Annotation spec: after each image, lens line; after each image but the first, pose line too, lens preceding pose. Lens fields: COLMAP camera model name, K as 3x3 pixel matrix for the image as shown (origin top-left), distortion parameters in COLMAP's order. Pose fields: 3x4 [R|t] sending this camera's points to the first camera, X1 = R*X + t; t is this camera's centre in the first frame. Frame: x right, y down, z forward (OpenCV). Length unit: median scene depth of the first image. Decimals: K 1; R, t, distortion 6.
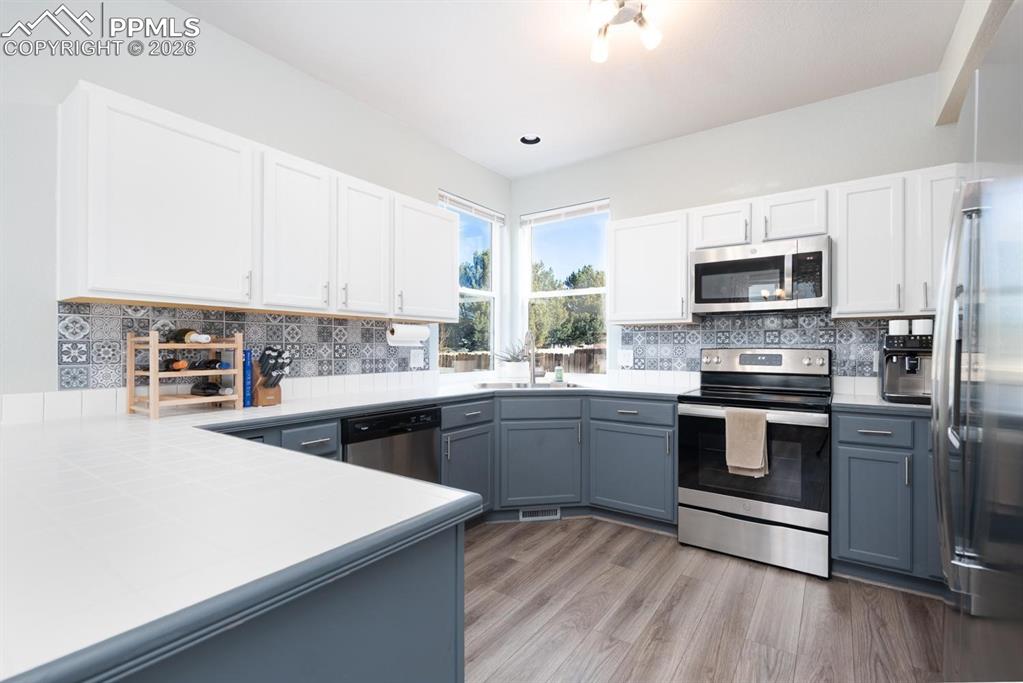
lens RADIAL K [[466.3, 0, 504.8], [0, 466.3, 343.1], [0, 0, 1]] dist [0.007927, -0.000501]
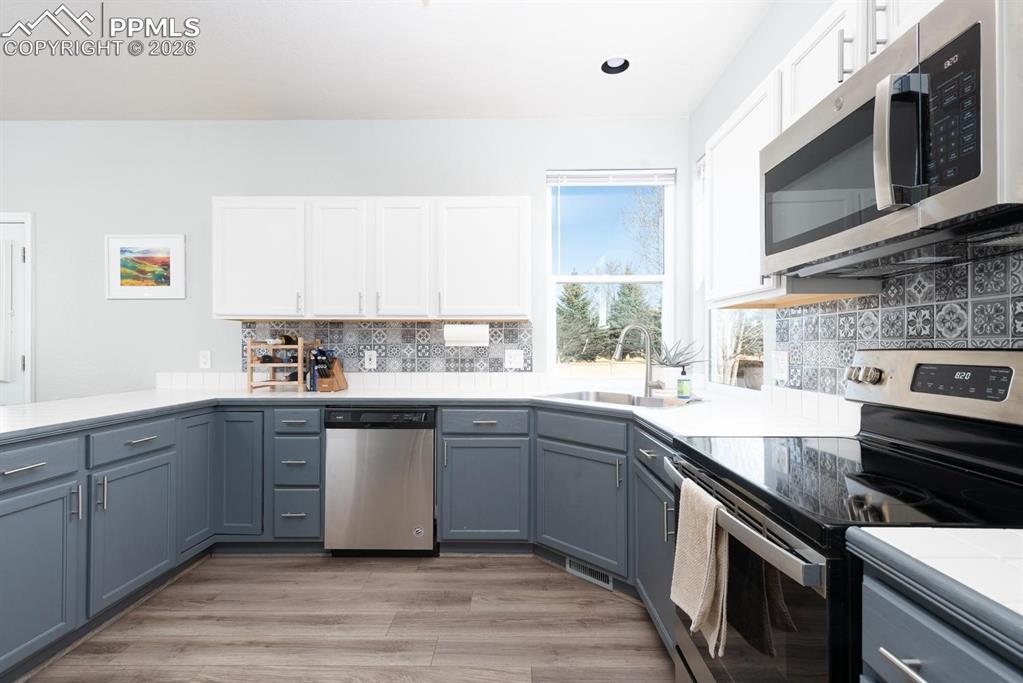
lens RADIAL K [[466.3, 0, 512.9], [0, 466.3, 346.3], [0, 0, 1]] dist [0.007927, -0.000501]
pose [[0.565602, -0.003220, -0.824672, 0.708261], [0.008945, 0.999958, 0.002231, 0.005748], [0.824630, -0.008638, 0.565607, 0.554445]]
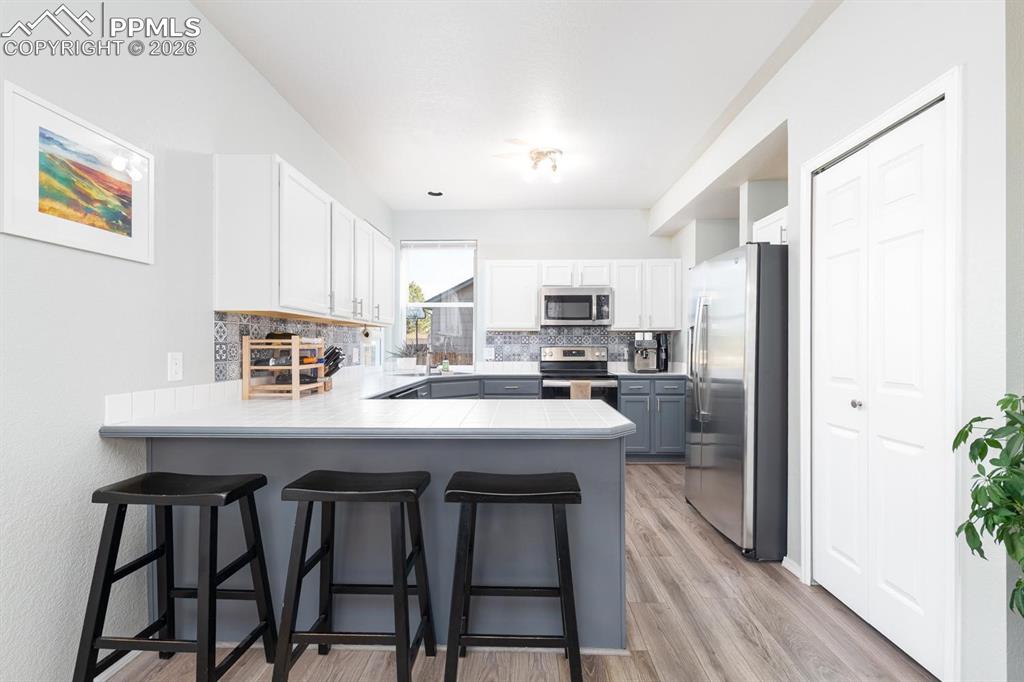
lens RADIAL K [[466.7, 0, 509.3], [0, 466.7, 344.8], [0, 0, 1]] dist [0.007927, -0.000501]
pose [[0.831634, 0.000438, 0.555324, -0.649588], [-0.005772, 0.999952, 0.007855, -0.008672], [-0.555294, -0.009737, 0.831597, -0.314749]]
